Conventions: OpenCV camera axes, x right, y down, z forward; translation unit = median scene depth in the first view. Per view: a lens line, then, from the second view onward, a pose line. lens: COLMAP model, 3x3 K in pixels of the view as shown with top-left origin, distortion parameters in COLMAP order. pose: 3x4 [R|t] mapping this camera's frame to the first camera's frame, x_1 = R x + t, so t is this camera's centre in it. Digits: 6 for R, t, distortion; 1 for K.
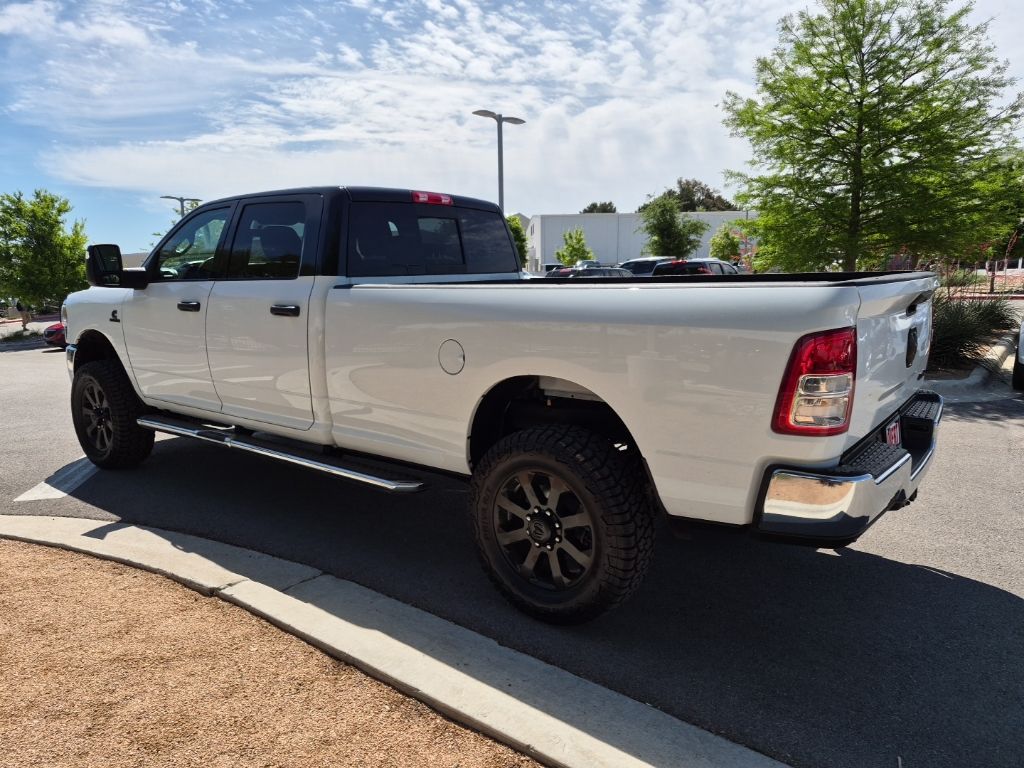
lens RADIAL K [[691.3, 0, 499.2], [0, 691.3, 382.8], [0, 0, 1]] dist [0.062970, -0.051323]
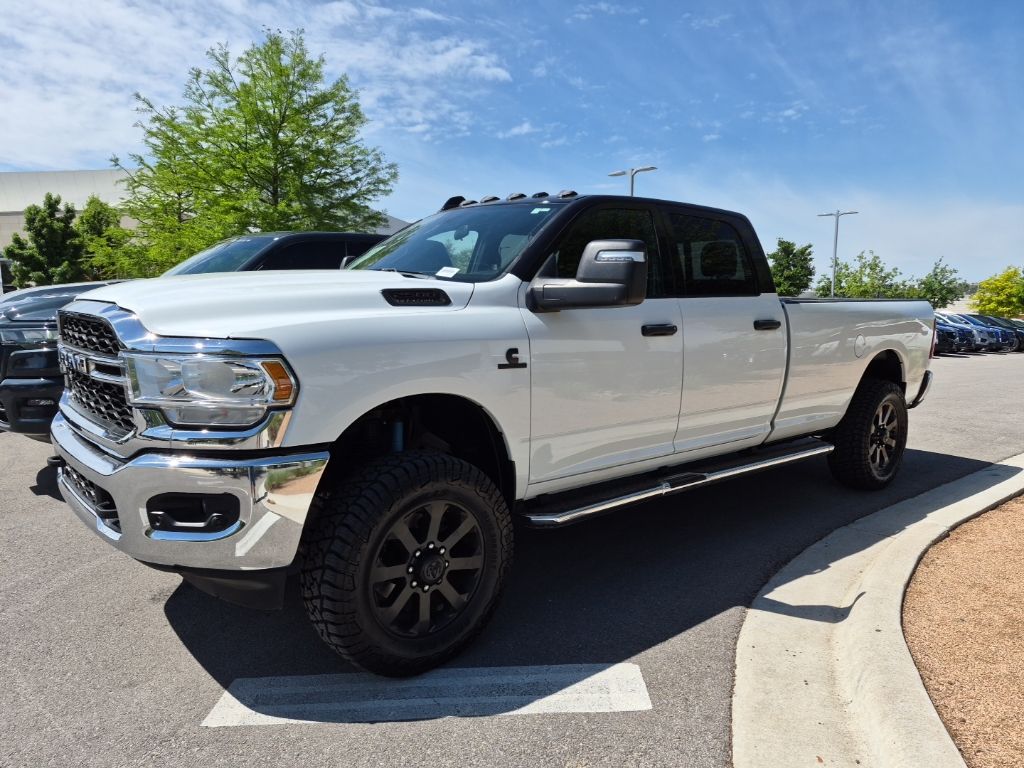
lens RADIAL K [[702.0, 0, 497.9], [0, 702.0, 389.3], [0, 0, 1]] dist [0.062260, -0.059340]
pose [[0.208441, -0.110468, 0.971776, -1.503287], [0.145754, 0.986014, 0.080823, -0.159798], [-0.967113, 0.124793, 0.221627, 1.199346]]
